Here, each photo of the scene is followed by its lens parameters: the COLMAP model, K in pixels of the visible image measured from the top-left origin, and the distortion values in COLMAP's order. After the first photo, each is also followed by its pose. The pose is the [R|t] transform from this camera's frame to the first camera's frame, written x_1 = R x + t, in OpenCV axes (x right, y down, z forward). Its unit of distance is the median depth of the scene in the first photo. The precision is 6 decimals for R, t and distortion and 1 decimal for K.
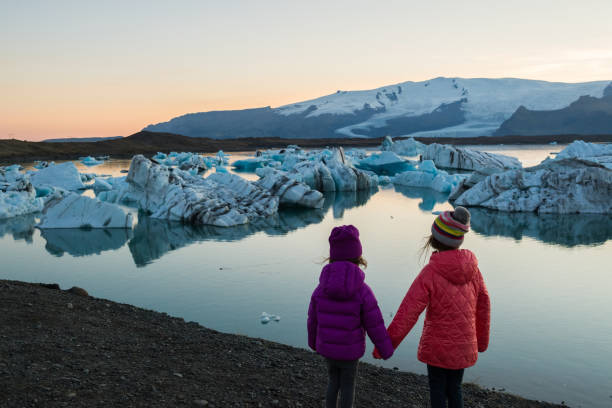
lens RADIAL K [[673.6, 0, 306.2], [0, 673.6, 201.4], [0, 0, 1]] dist [0.058083, 0.002854]
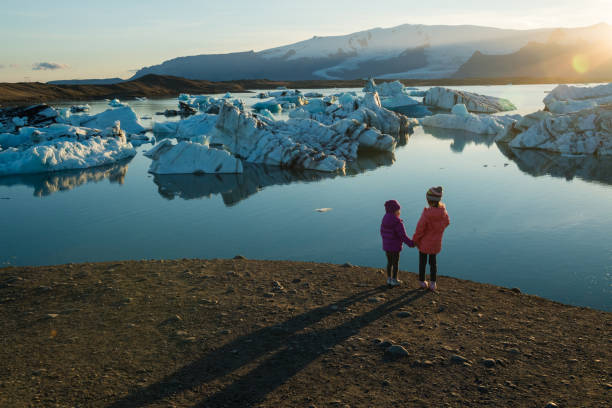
lens RADIAL K [[591.0, 0, 305.7], [0, 591.0, 204.6], [0, 0, 1]] dist [0.026374, 0.001731]
pose [[0.999210, -0.008733, 0.038773, -0.156971], [0.004241, 0.993419, 0.114461, -0.014416], [-0.039517, -0.114206, 0.992671, 0.055022]]
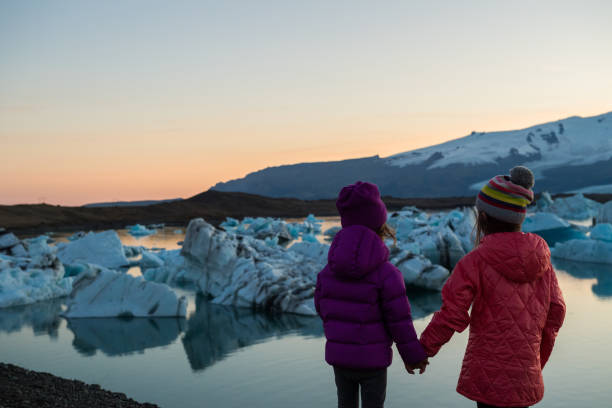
lens RADIAL K [[921.6, 0, 310.1], [0, 921.6, 206.2], [0, 0, 1]] dist [0.141929, -0.002869]
pose [[0.991745, -0.012044, -0.127655, 0.004821], [0.001139, 0.996367, -0.085155, 0.004182], [0.128217, 0.084307, 0.988156, 0.010807]]
